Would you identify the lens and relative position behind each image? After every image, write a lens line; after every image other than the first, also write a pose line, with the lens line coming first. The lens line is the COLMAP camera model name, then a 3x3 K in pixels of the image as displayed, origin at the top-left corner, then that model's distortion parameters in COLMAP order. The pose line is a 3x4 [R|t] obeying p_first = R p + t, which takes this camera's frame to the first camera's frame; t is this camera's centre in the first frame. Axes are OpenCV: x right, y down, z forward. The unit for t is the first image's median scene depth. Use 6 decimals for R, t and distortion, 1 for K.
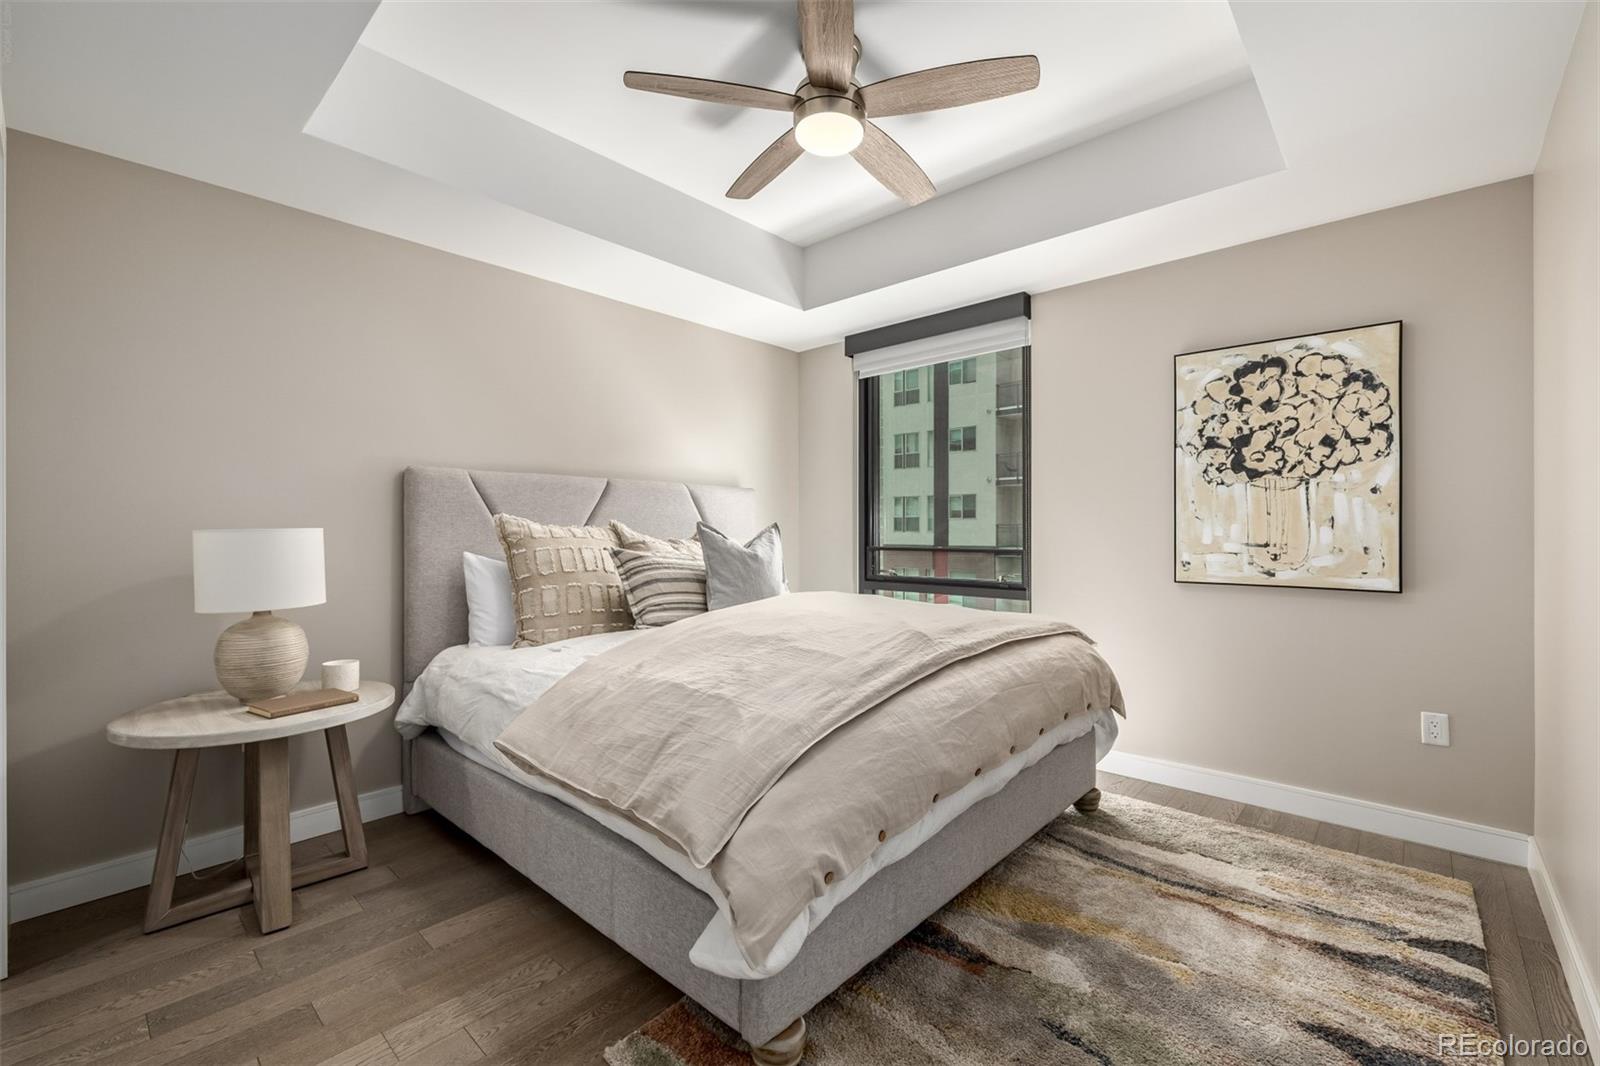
lens RADIAL K [[675.0, 0, 790.1], [0, 675.0, 531.9], [0, 0, 1]] dist [0.000540, 0.000057]
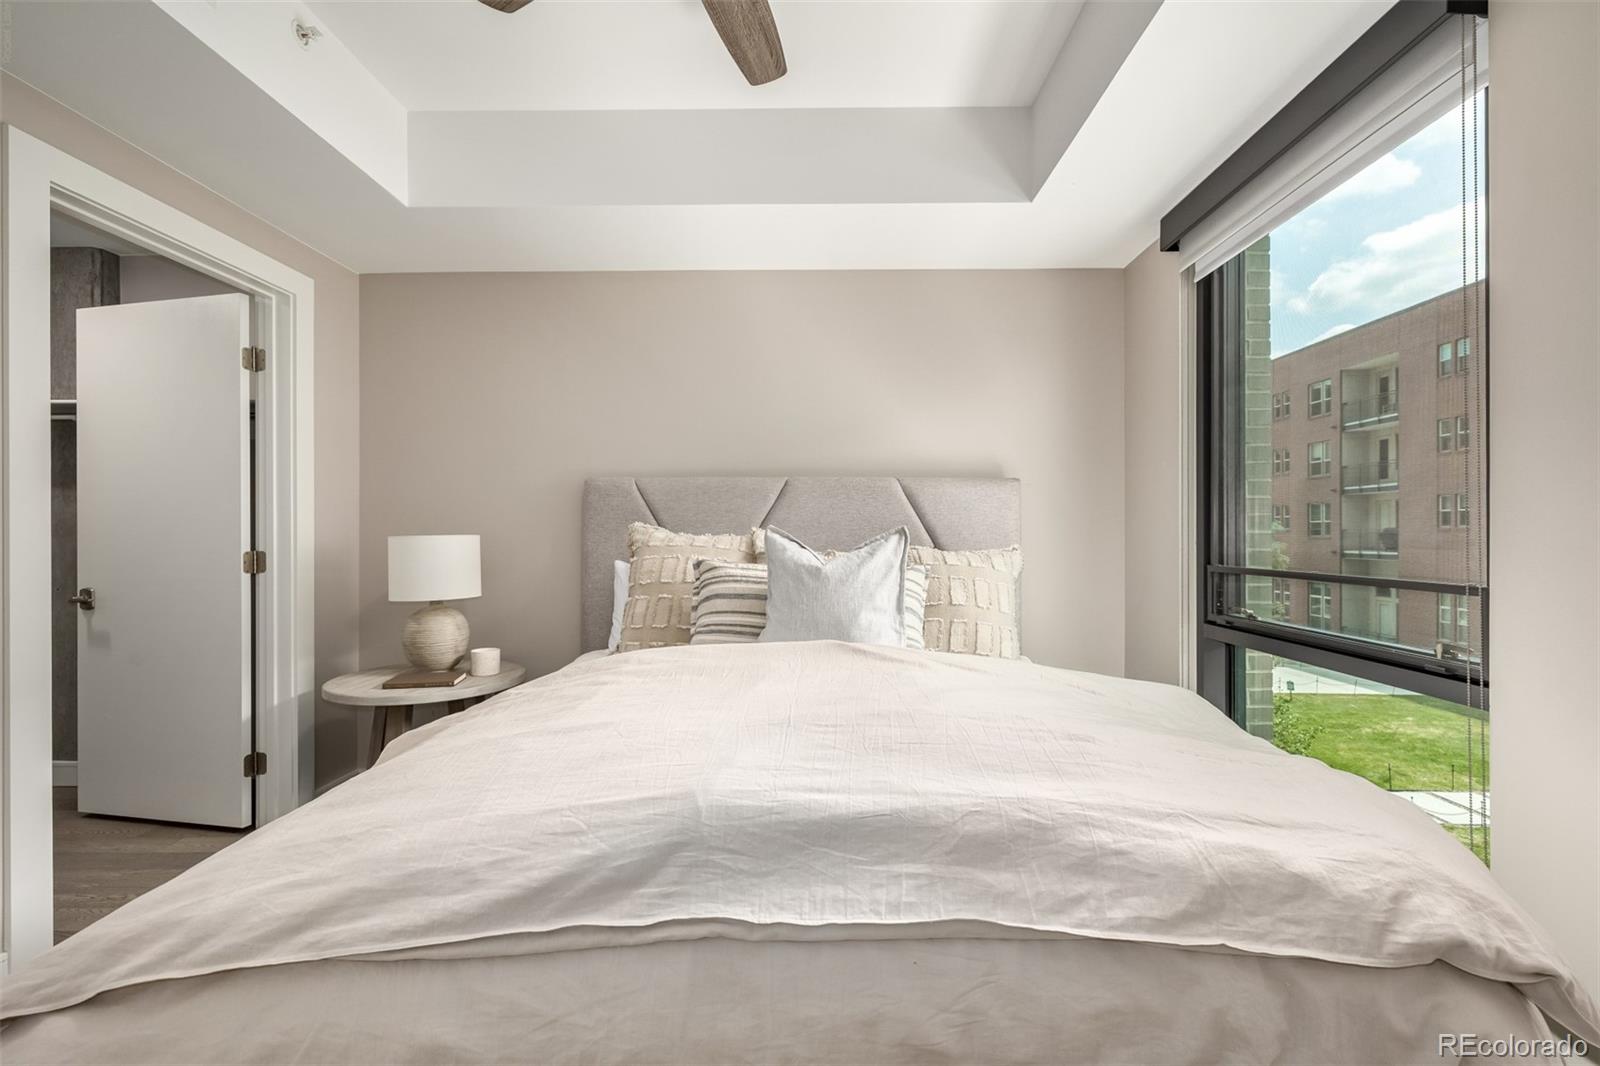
lens RADIAL K [[675.0, 0, 801.0], [0, 675.0, 538.3], [0, 0, 1]] dist [0.000540, 0.000057]
pose [[0.667727, -0.004786, -0.744391, 0.453627], [-0.005574, 0.999919, -0.011429, 0.010166], [0.744386, 0.011781, 0.667646, 0.511185]]
